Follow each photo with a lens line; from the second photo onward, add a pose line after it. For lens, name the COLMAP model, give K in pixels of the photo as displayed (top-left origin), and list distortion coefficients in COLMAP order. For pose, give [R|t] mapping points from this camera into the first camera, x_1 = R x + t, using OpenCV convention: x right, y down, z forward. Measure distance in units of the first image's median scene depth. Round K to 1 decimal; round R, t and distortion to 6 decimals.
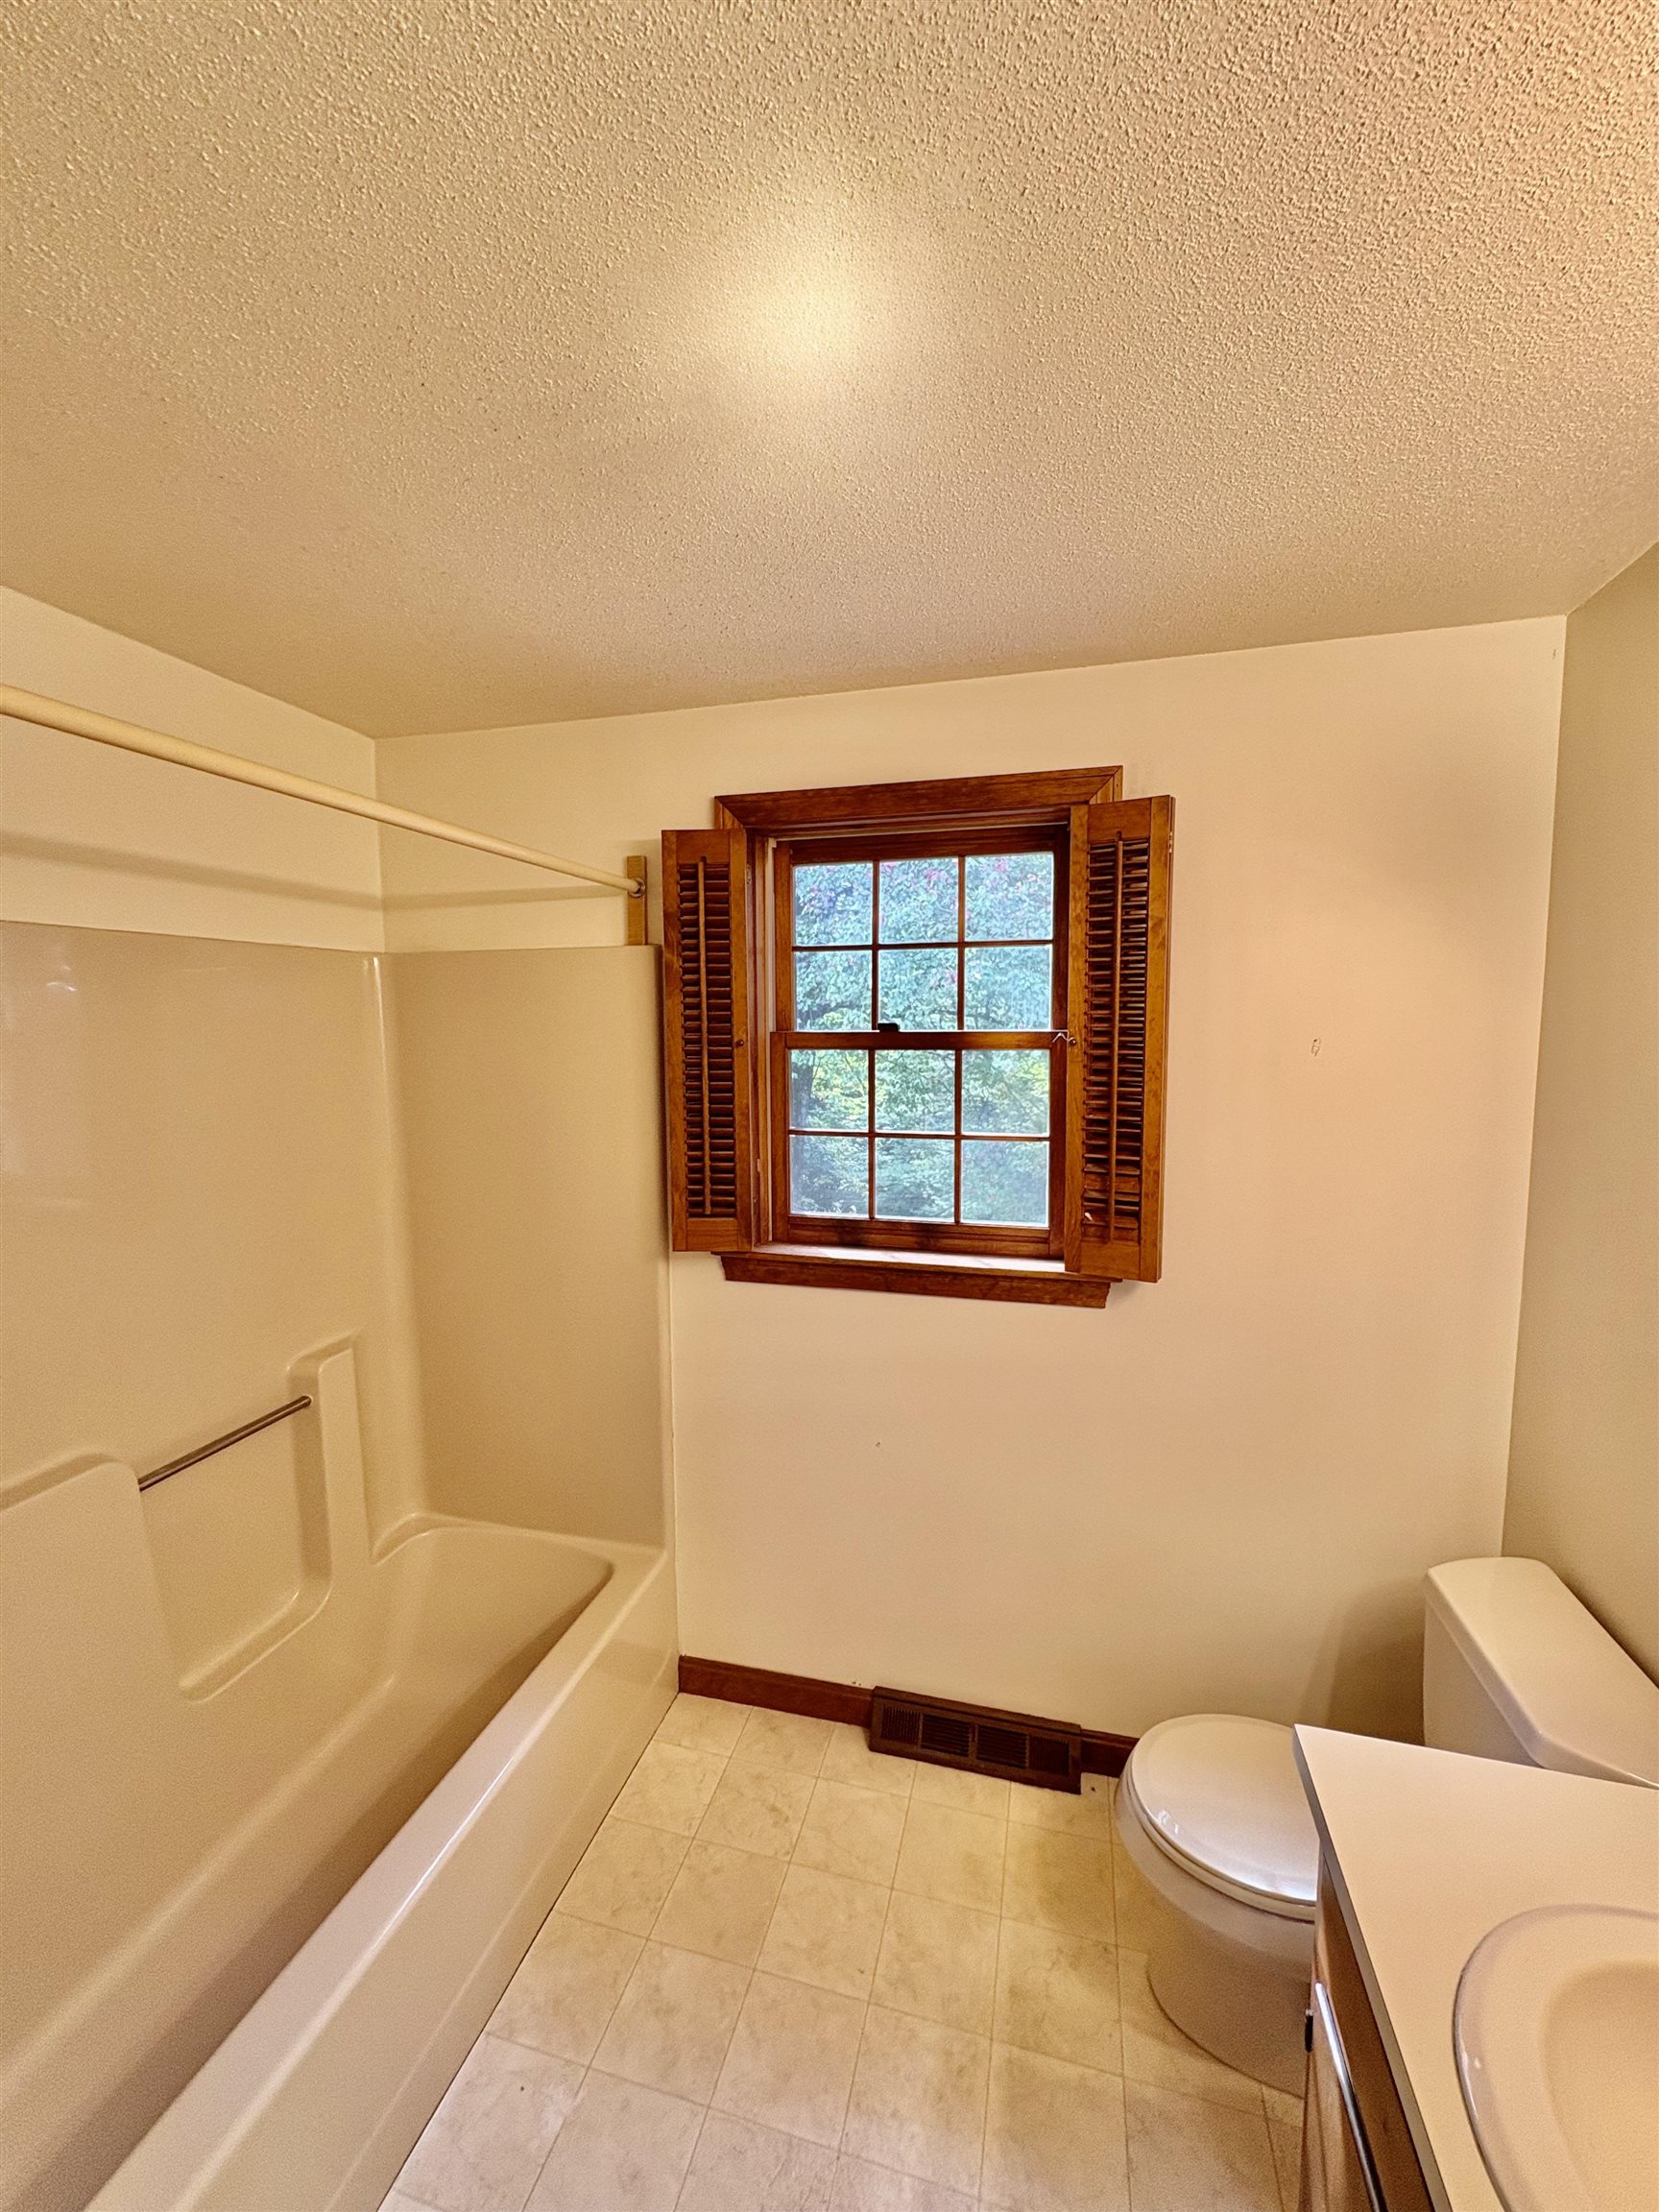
lens RADIAL K [[879.8, 0, 832.4], [0, 879.8, 1103.2], [0, 0, 1]] dist [0.001659, 0.000049]
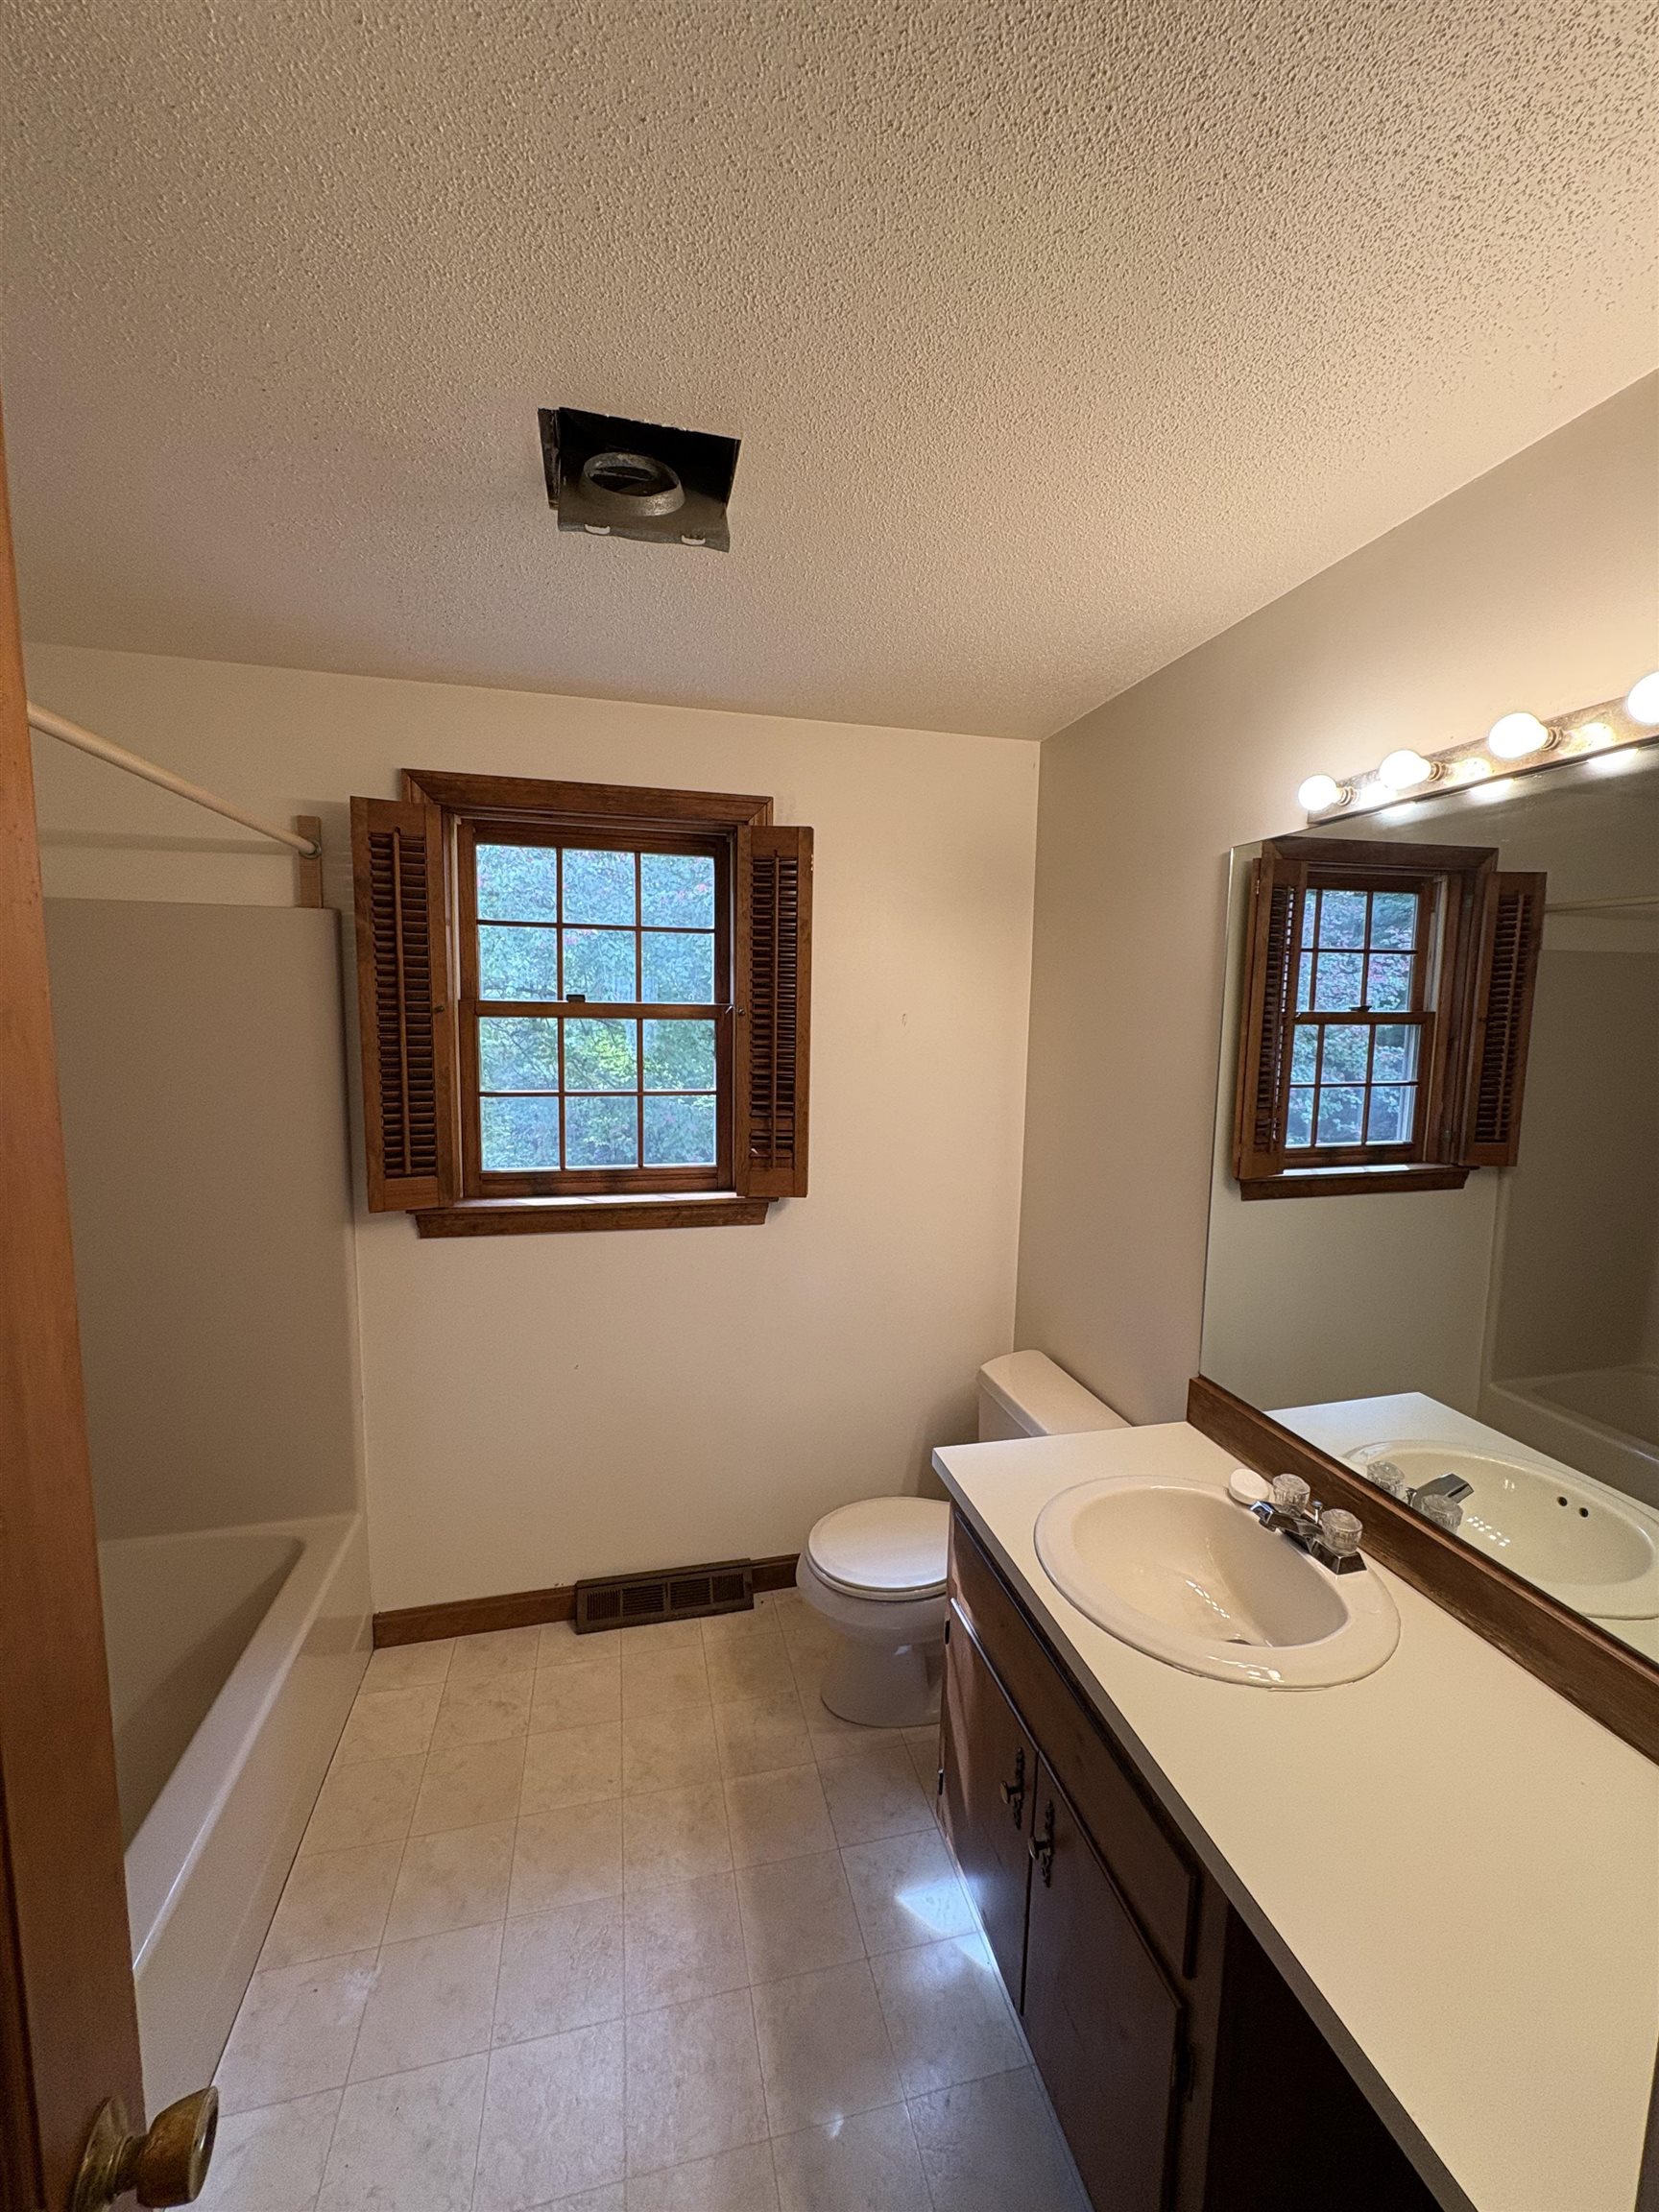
lens RADIAL K [[877.2, 0, 829.4], [0, 877.2, 1102.2], [0, 0, 1]] dist [0.001187, -0.000275]
pose [[0.877841, -0.032106, 0.477875, -0.199313], [0.021240, 0.999379, 0.028125, 0.022861], [-0.478481, -0.014540, 0.877978, -0.148311]]
